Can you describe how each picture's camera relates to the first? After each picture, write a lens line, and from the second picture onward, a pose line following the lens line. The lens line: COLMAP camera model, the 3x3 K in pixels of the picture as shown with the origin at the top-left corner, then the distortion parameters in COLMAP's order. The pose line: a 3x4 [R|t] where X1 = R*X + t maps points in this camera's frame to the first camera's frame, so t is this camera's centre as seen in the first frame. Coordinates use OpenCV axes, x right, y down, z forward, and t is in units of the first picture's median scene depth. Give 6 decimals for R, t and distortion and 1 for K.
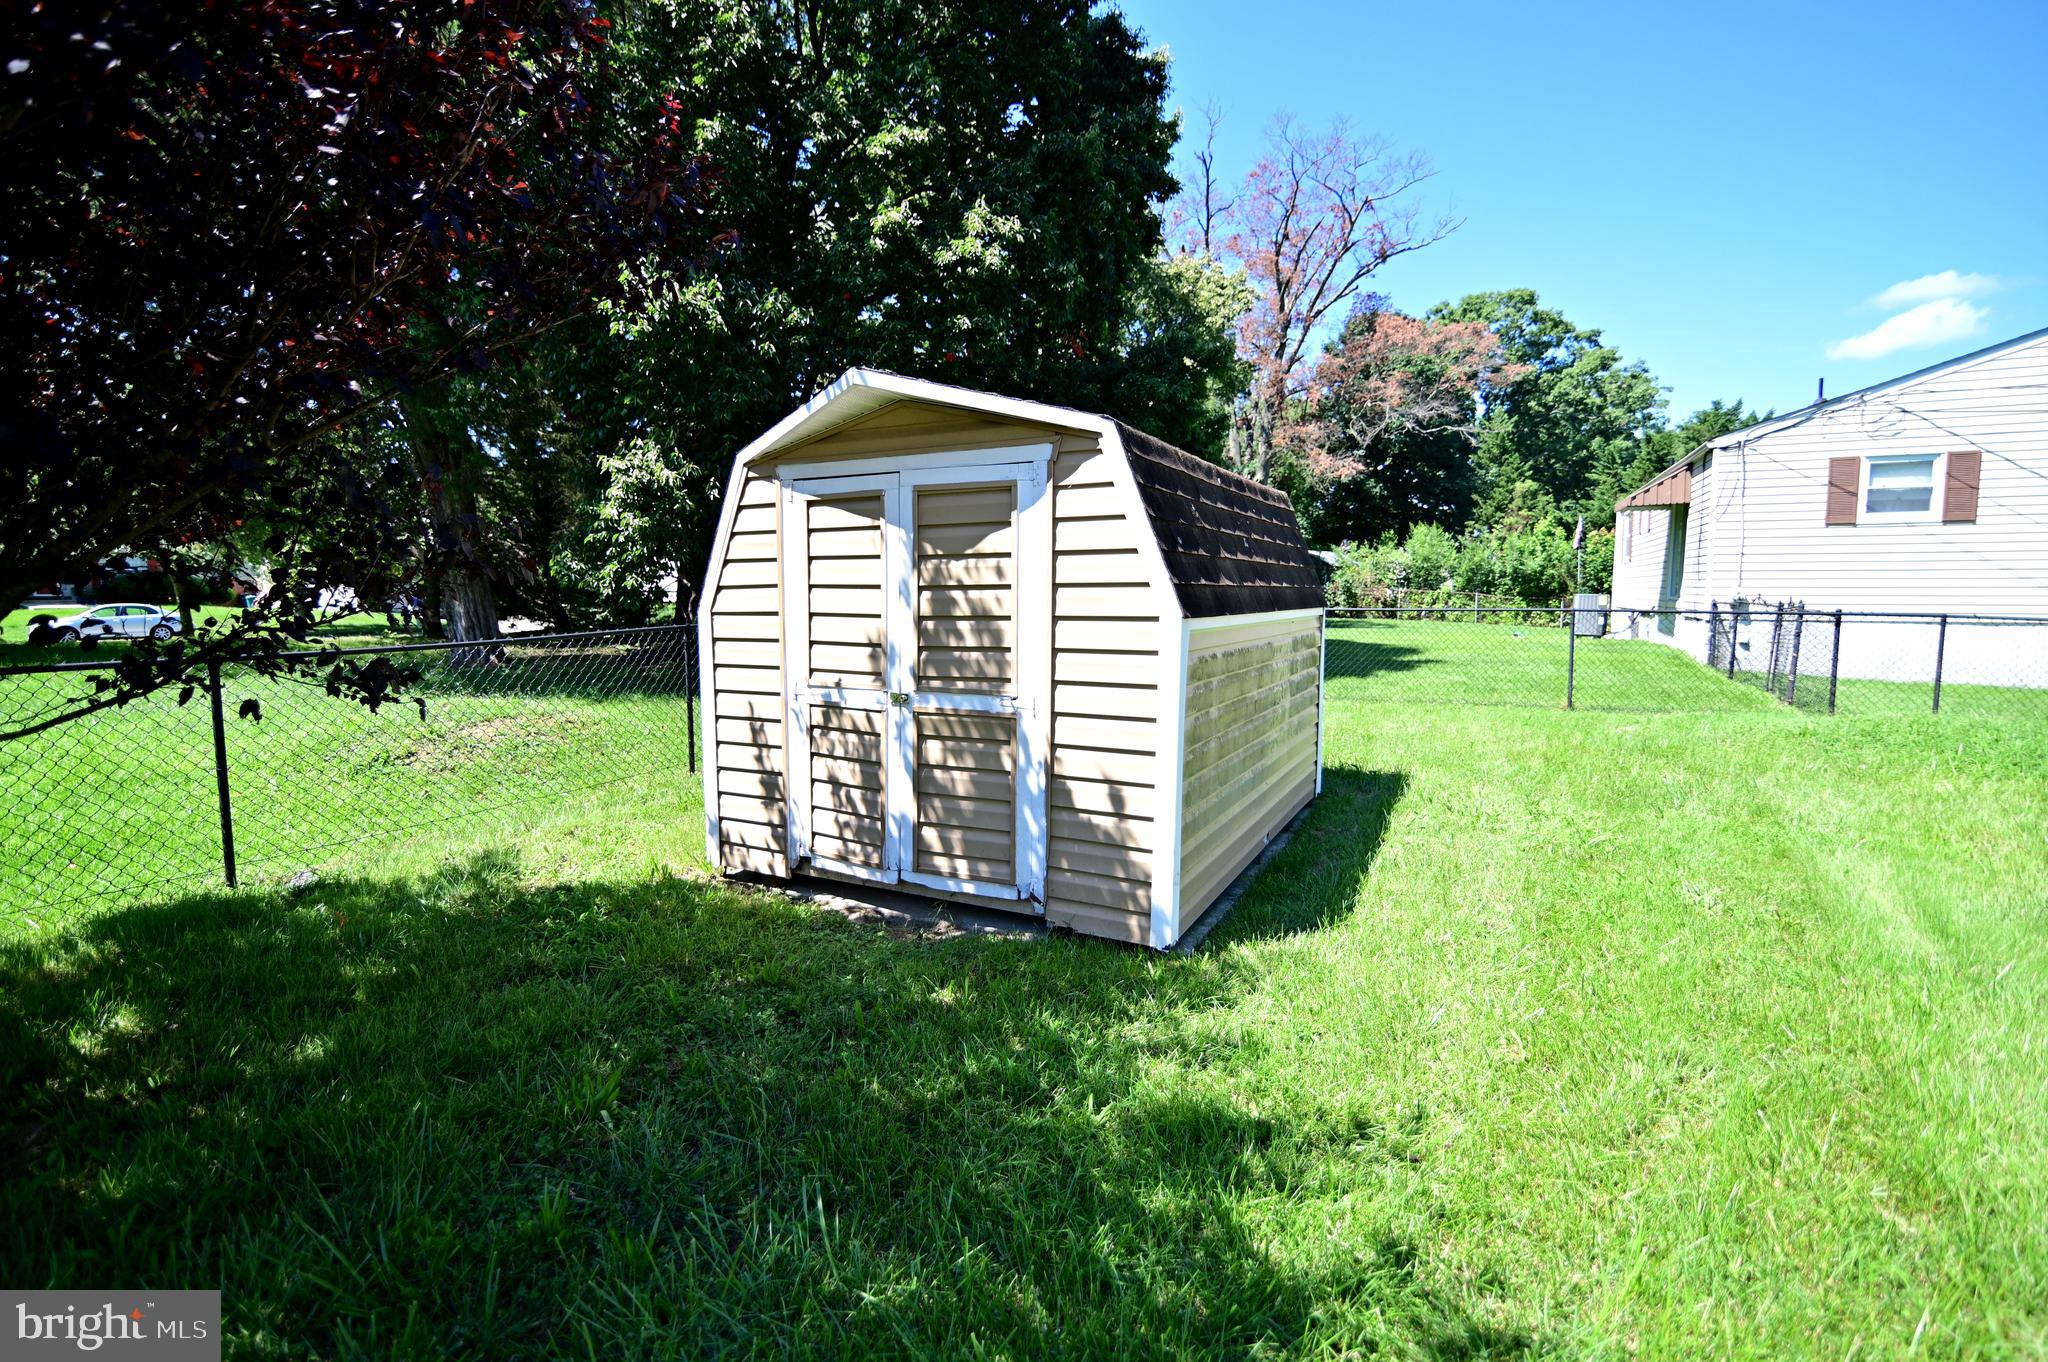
lens RADIAL K [[936.8, 0, 1017.4], [0, 936.8, 683.8], [0, 0, 1]] dist [-0.021252, 0.001764]
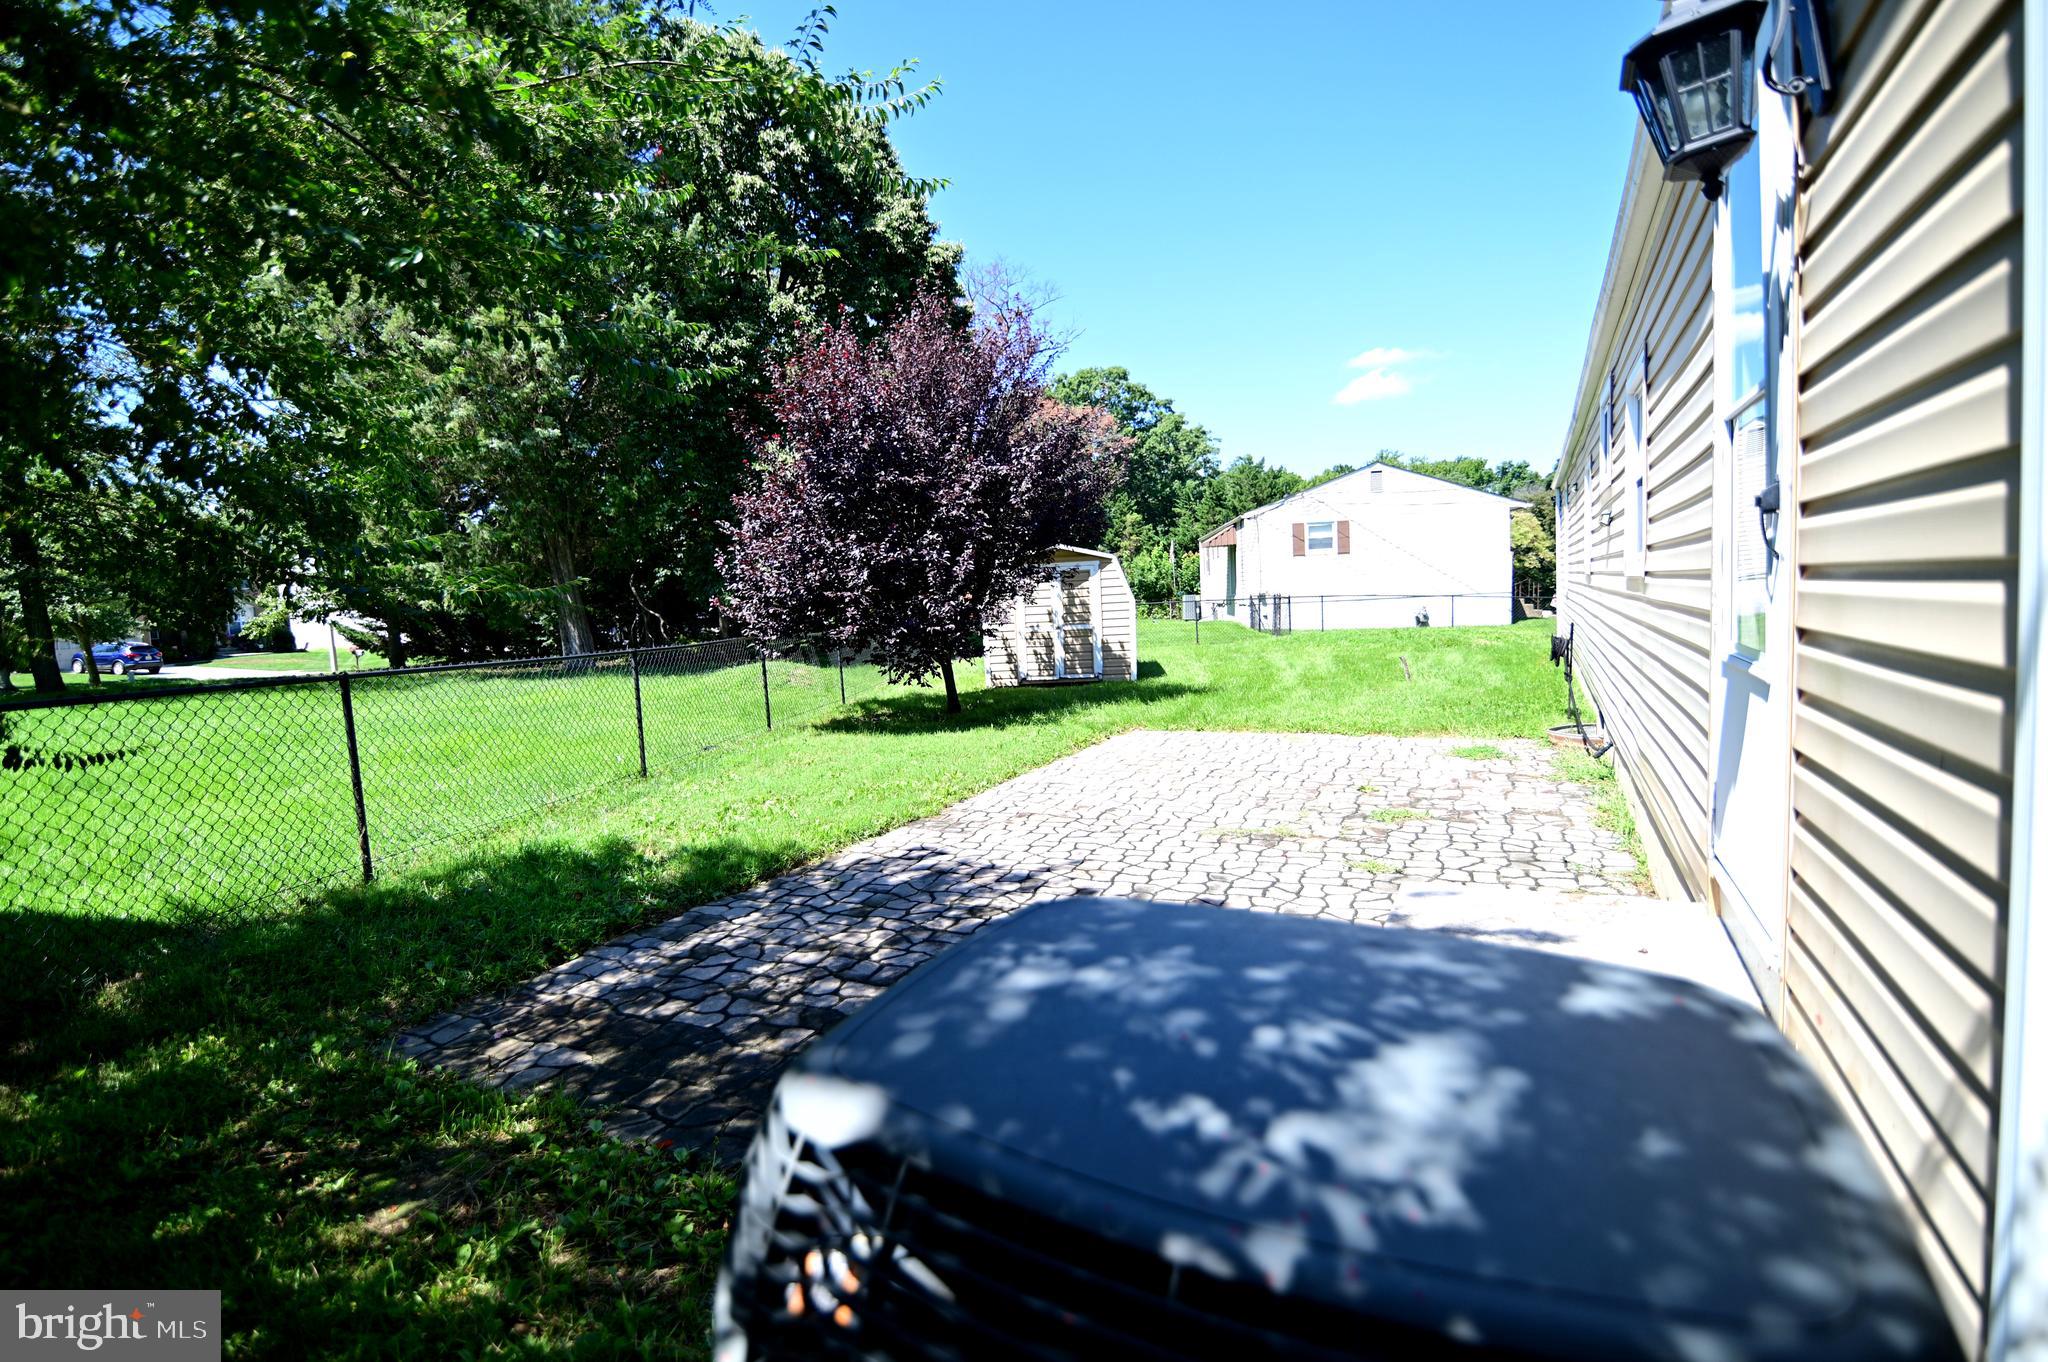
lens RADIAL K [[936.8, 0, 1033.7], [0, 936.8, 676.1], [0, 0, 1]] dist [-0.021252, 0.001764]
pose [[0.918998, -0.071874, 0.387656, -0.483057], [0.082523, 0.996530, -0.010868, 0.069749], [-0.385530, 0.041978, 0.921740, -0.688267]]
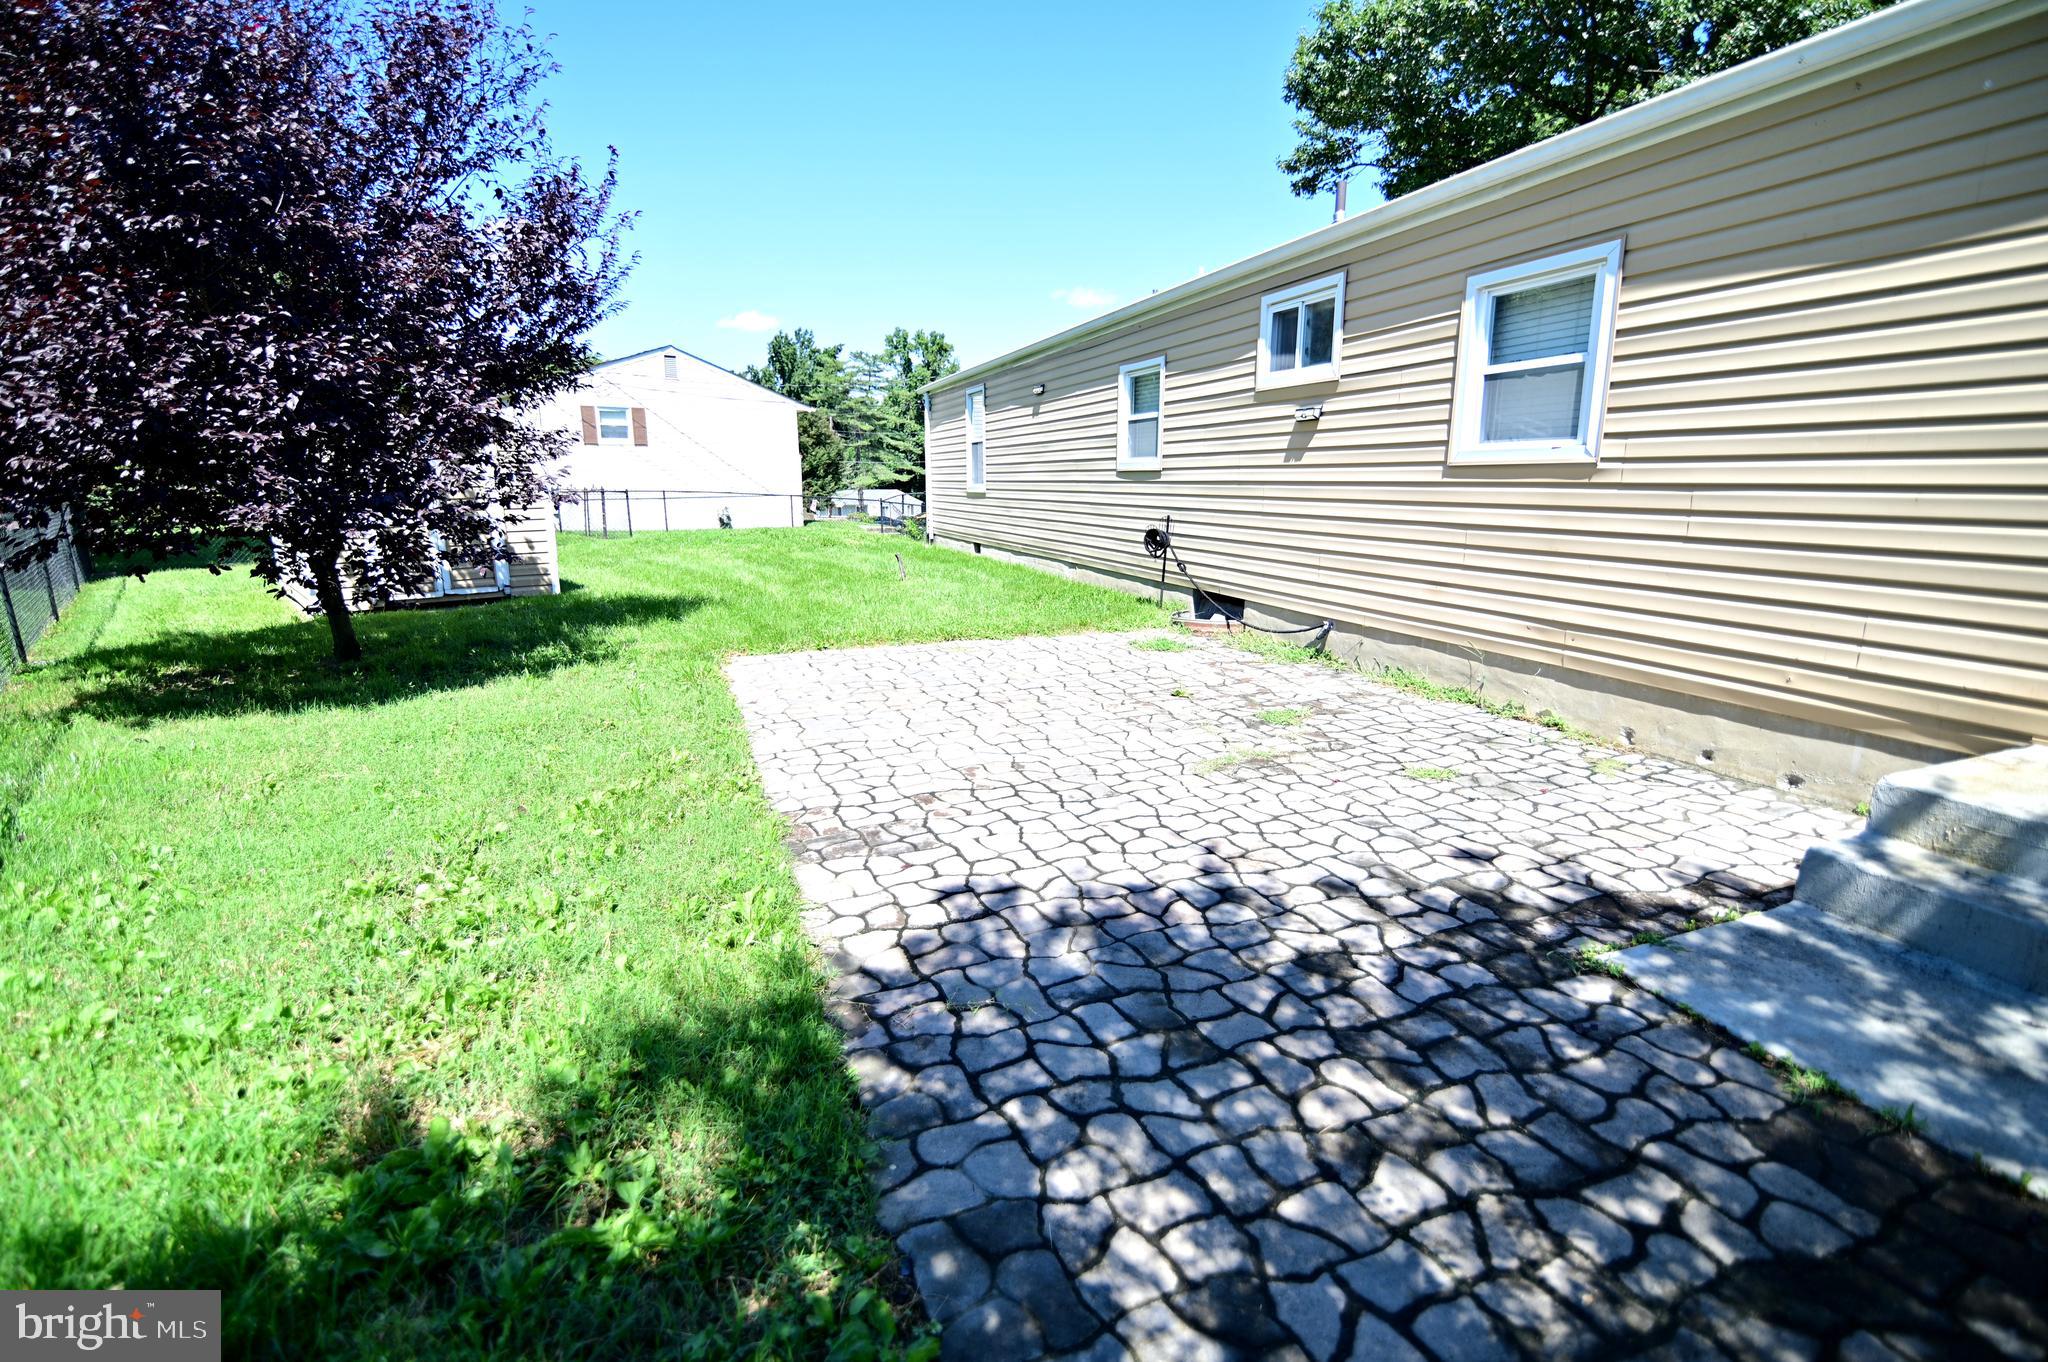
lens RADIAL K [[936.8, 0, 1008.7], [0, 936.8, 679.6], [0, 0, 1]] dist [-0.021252, 0.001764]
pose [[0.346615, -0.195774, 0.917350, -0.568986], [0.101982, 0.980045, 0.170621, 0.047970], [-0.932447, 0.034413, 0.359663, -0.386396]]
